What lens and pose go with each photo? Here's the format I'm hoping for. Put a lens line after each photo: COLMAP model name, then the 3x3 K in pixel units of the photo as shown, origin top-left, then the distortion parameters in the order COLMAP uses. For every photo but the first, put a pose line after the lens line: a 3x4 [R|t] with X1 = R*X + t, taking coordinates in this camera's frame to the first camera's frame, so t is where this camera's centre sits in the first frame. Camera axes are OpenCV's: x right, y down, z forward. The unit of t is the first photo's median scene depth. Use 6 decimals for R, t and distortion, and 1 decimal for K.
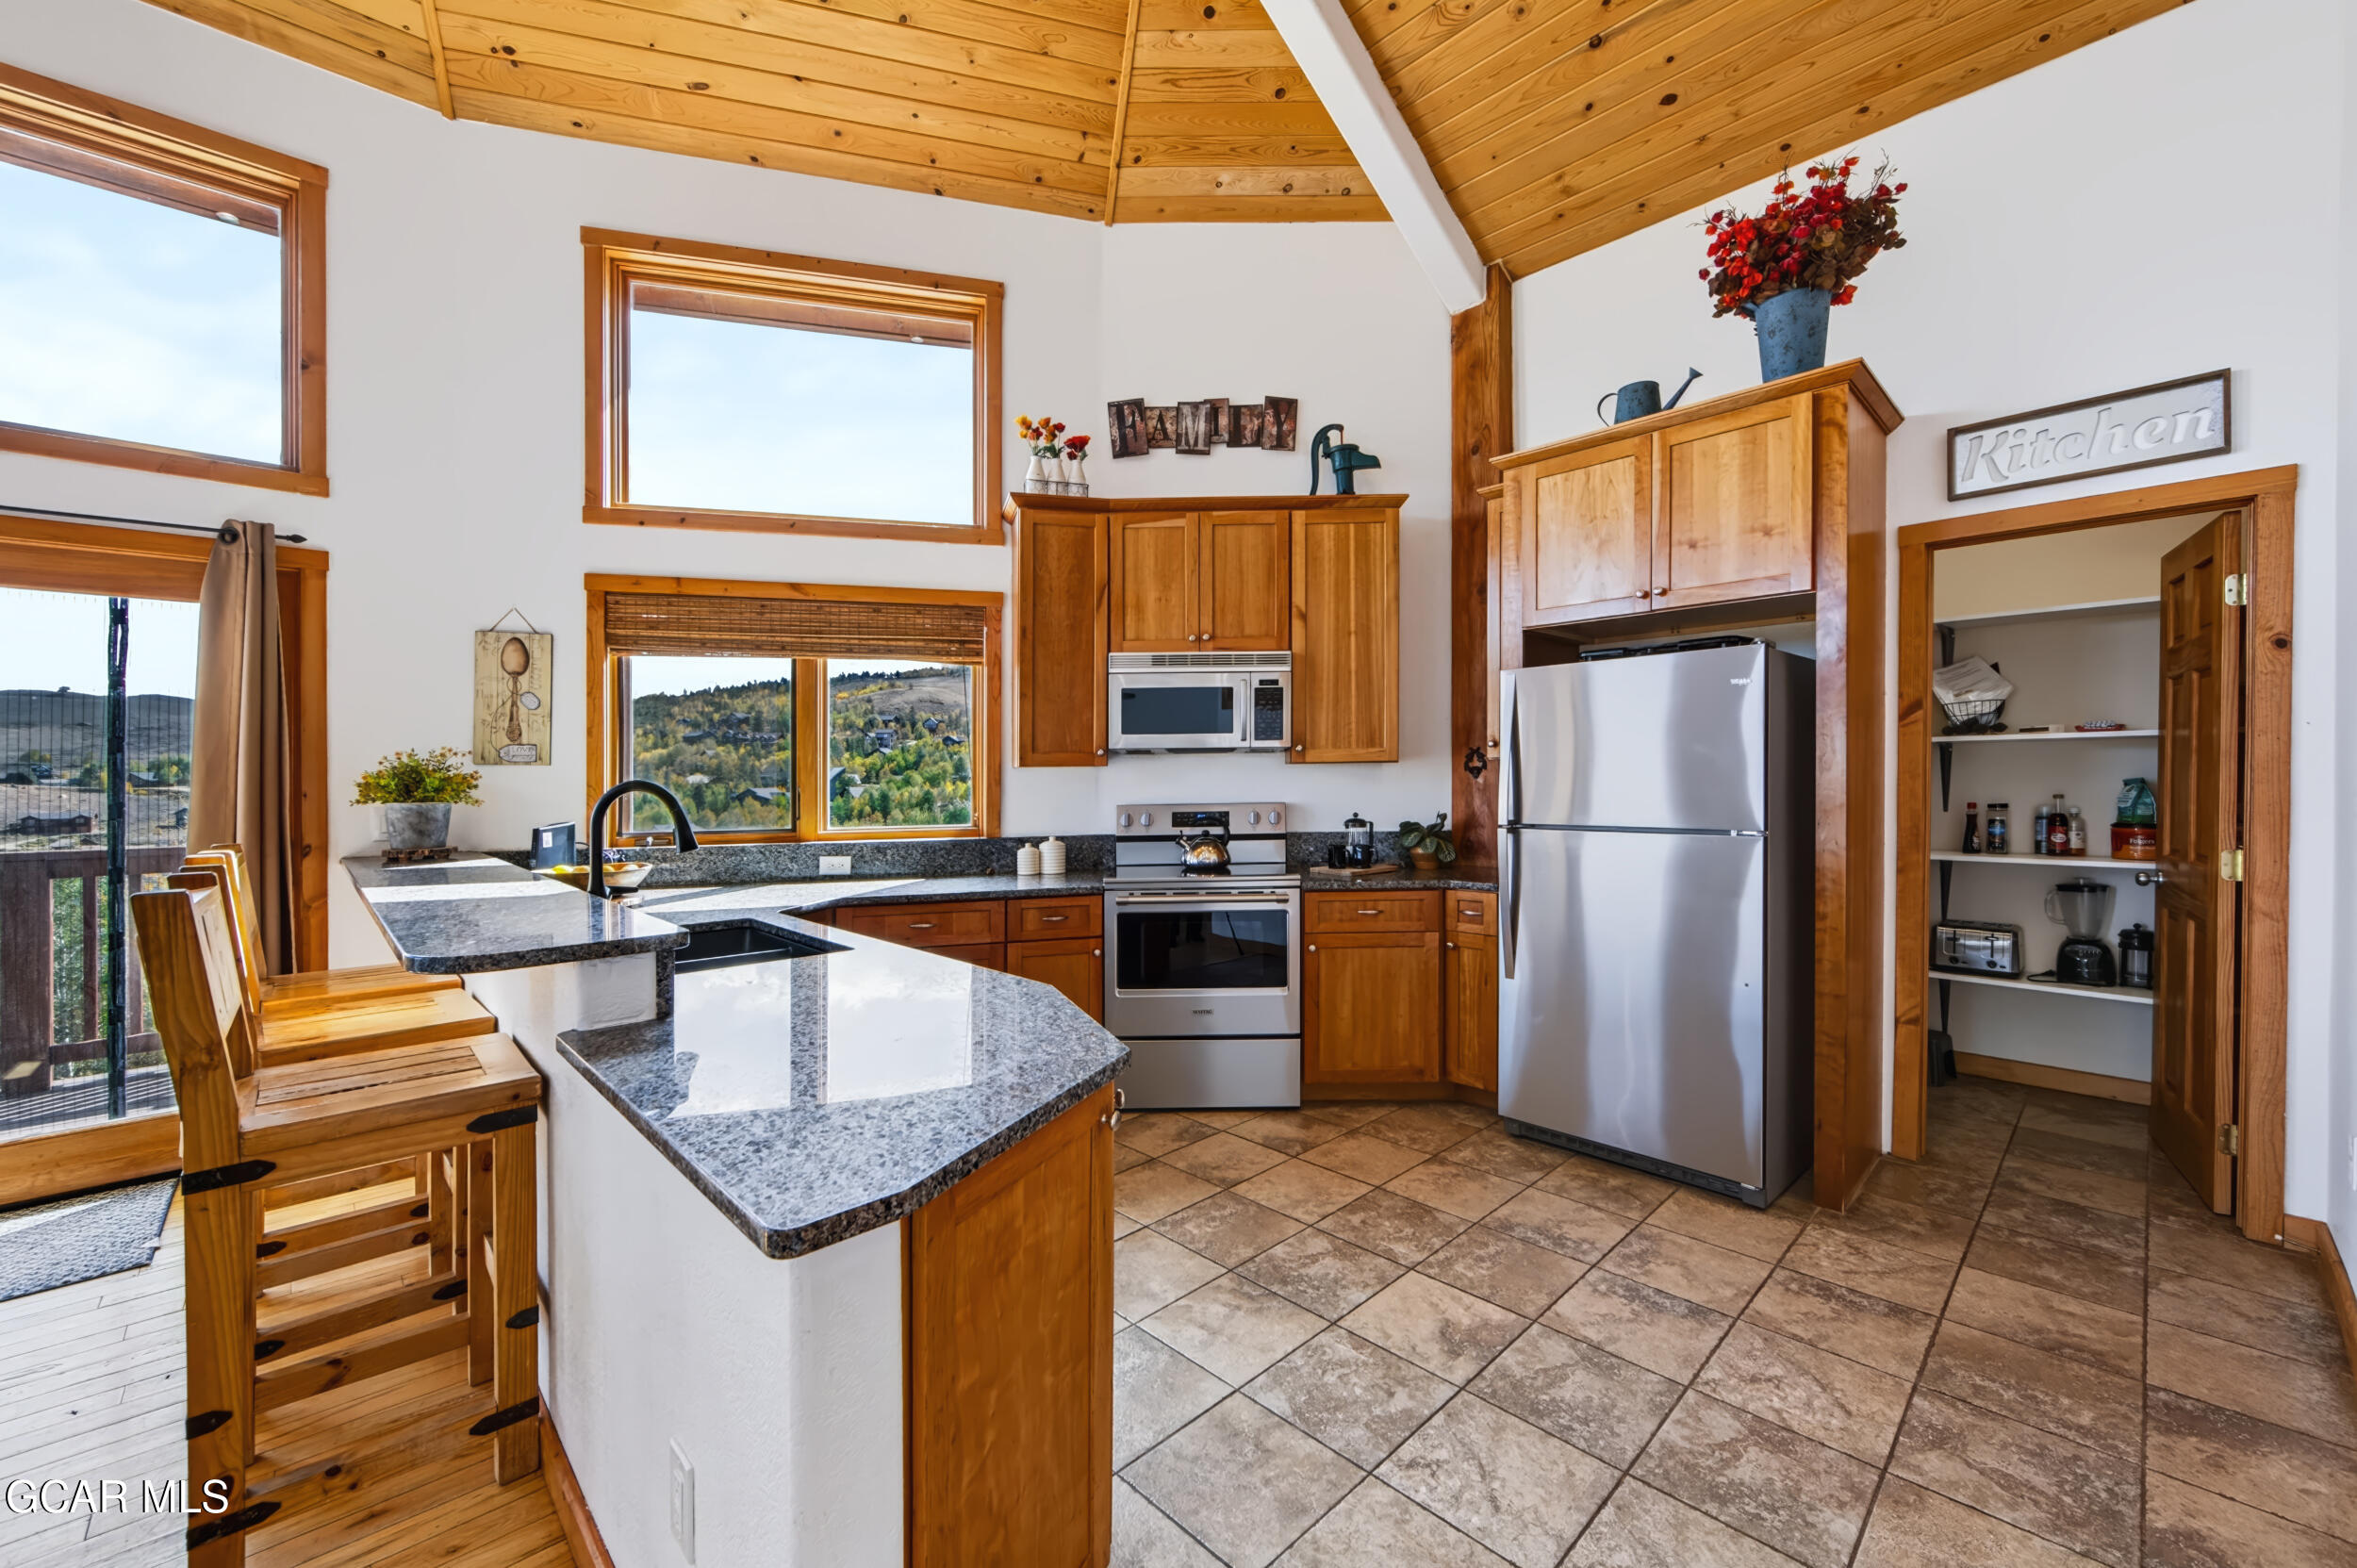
lens RADIAL K [[933.6, 0, 1186.0], [0, 933.6, 819.6], [0, 0, 1]] dist [0.001237, -0.001080]
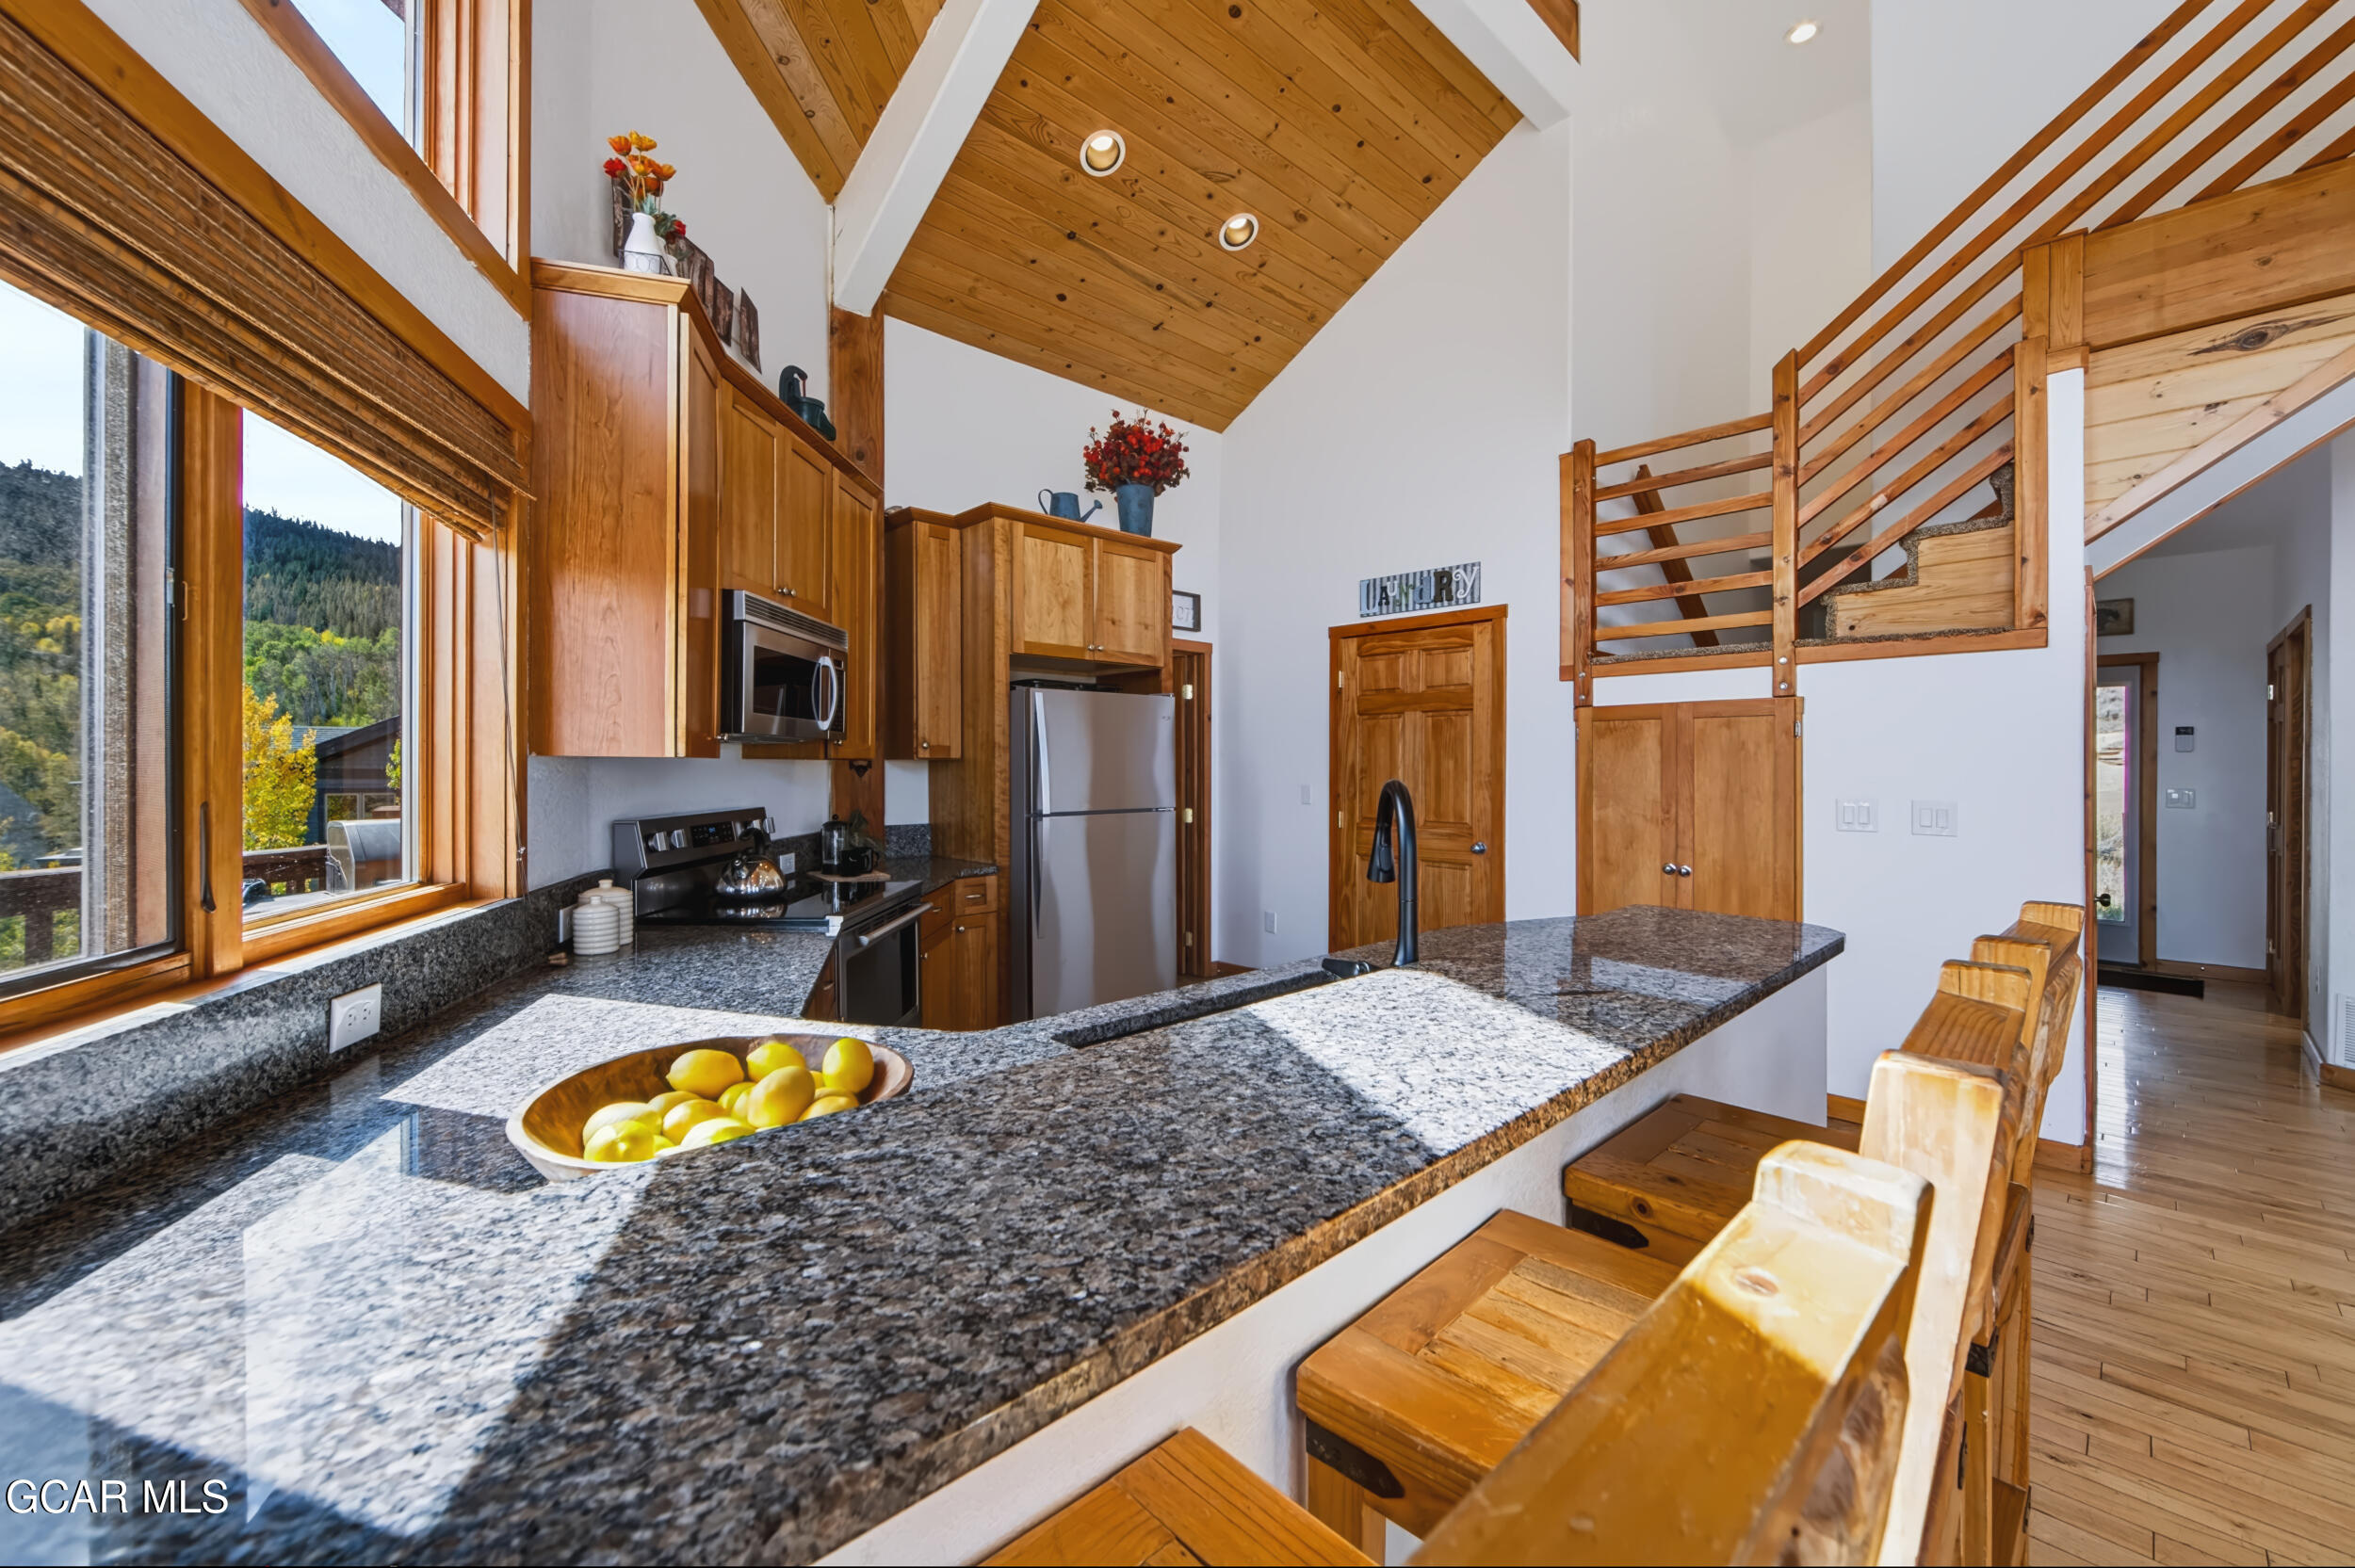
lens RADIAL K [[932.6, 0, 1171.5], [0, 932.6, 768.3], [0, 0, 1]] dist [0.001237, -0.001080]
pose [[0.010232, 0.005249, 0.999934, -0.857274], [0.038071, 0.999259, -0.005635, -0.043530], [-0.999223, 0.038127, 0.010025, 0.820747]]
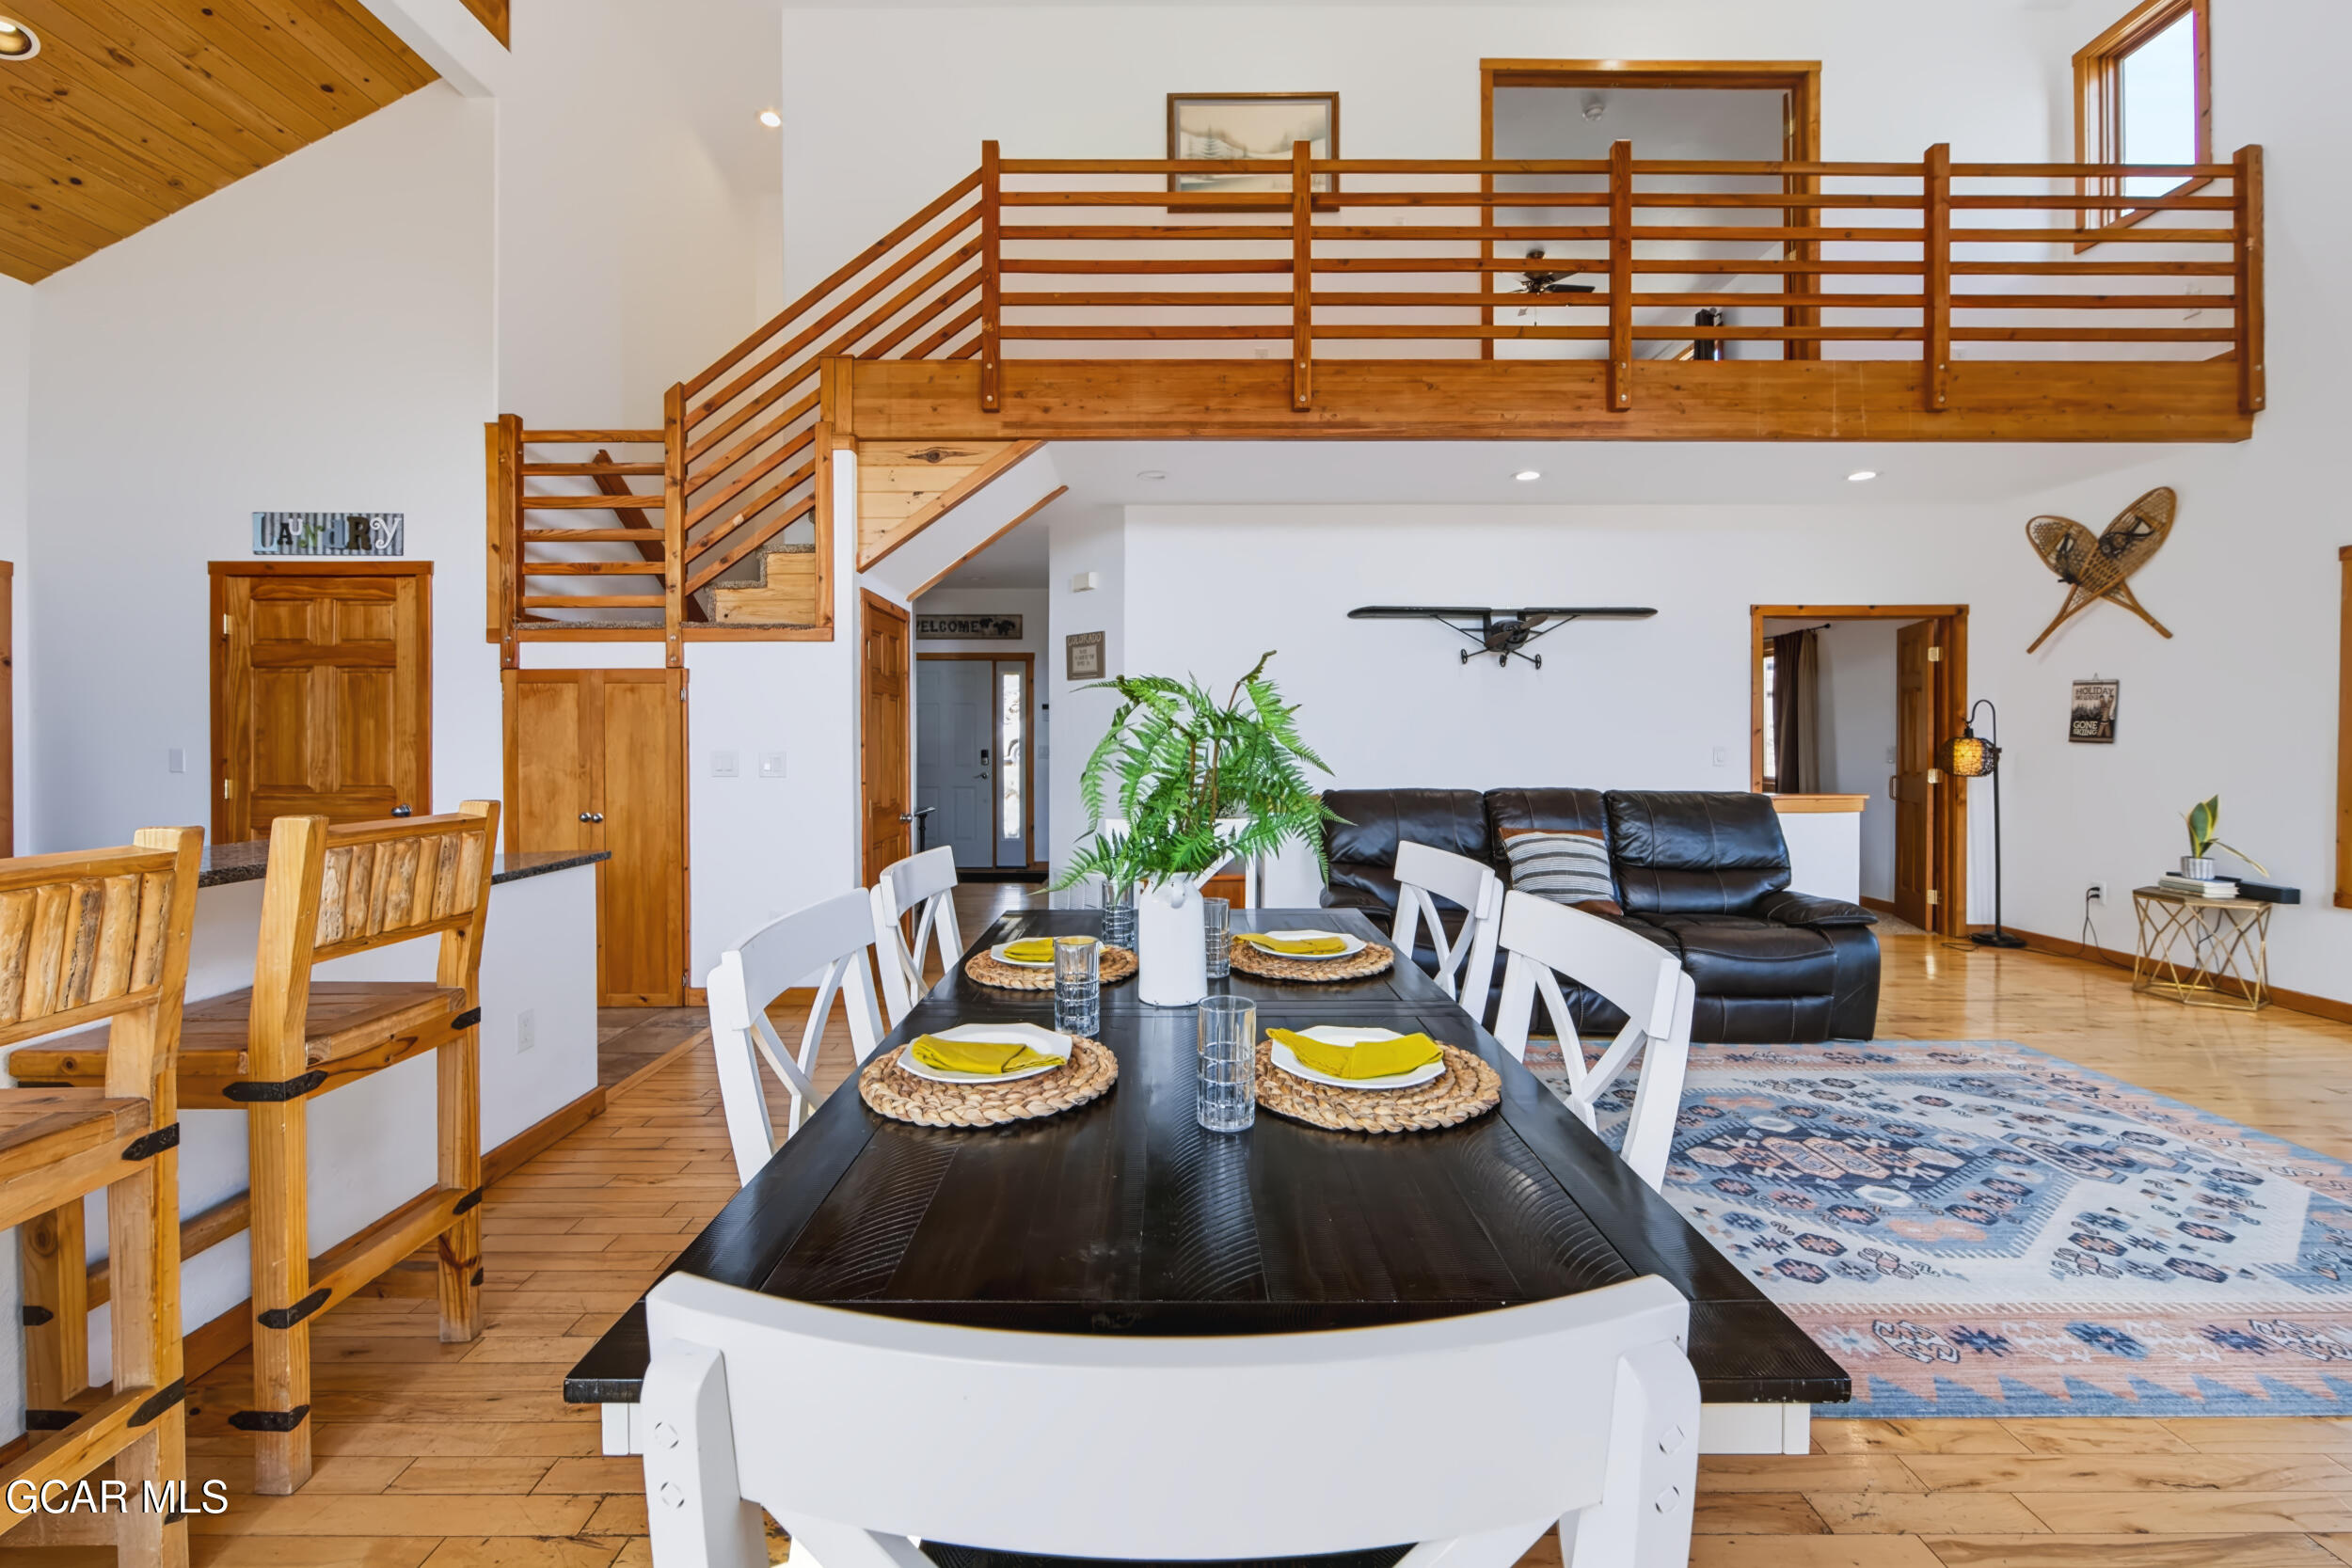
lens RADIAL K [[931.4, 0, 1185.7], [0, 931.4, 731.8], [0, 0, 1]] dist [0.001237, -0.001080]
pose [[-0.720349, 0.008872, 0.693555, -1.194655], [0.033617, 0.999190, 0.022134, -0.020714], [-0.692796, 0.039260, -0.720064, 0.561607]]
